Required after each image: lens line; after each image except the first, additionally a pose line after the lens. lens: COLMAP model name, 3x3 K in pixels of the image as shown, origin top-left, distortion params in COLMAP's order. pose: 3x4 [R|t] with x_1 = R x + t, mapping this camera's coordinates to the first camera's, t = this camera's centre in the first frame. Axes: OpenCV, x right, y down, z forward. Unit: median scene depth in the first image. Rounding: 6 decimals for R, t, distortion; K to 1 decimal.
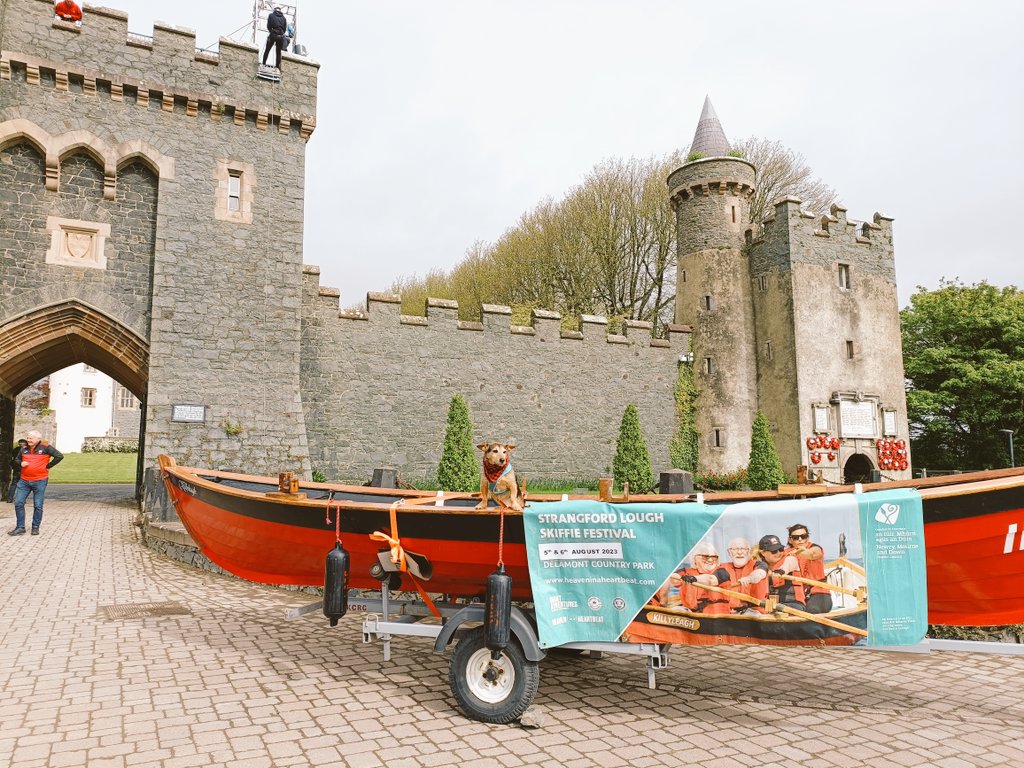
lens RADIAL K [[749.4, 0, 512.0], [0, 749.4, 384.0], [0, 0, 1]] dist [0.067295, -0.064105]
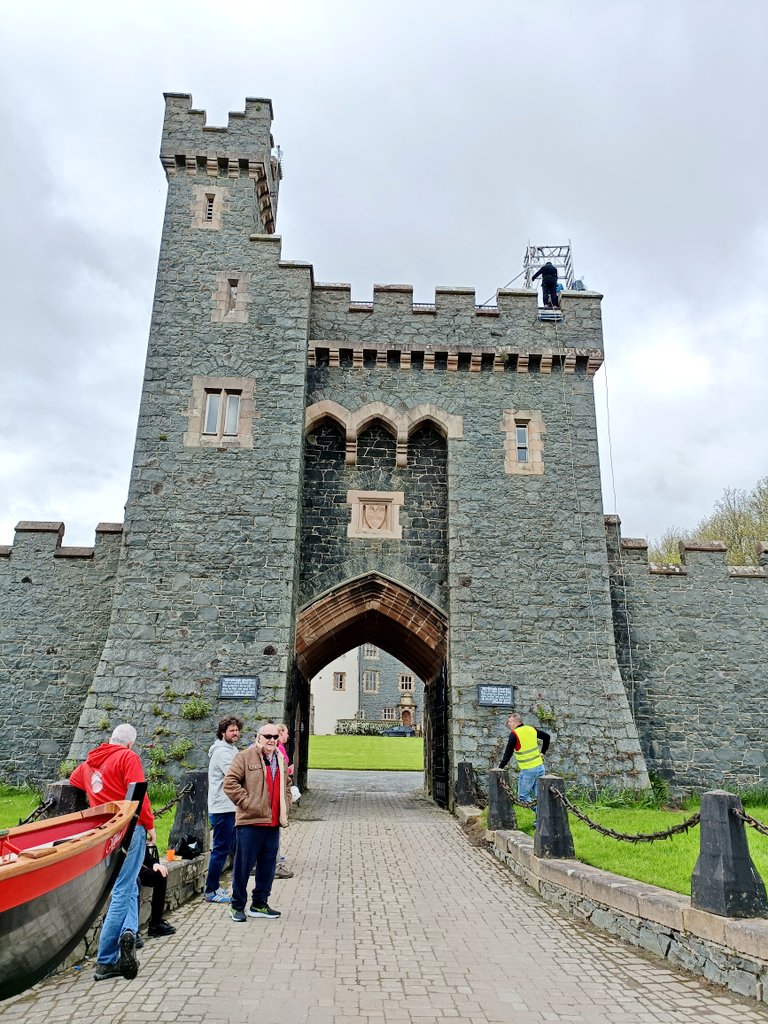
lens RADIAL K [[749.4, 0, 384.0], [0, 749.4, 512.0], [0, 0, 1]] dist [0.067295, -0.064105]
pose [[0.907628, -0.109979, -0.405113, -0.168543], [0.028057, 0.978805, -0.202864, 0.004473], [0.418837, 0.172758, 0.891476, 0.153000]]
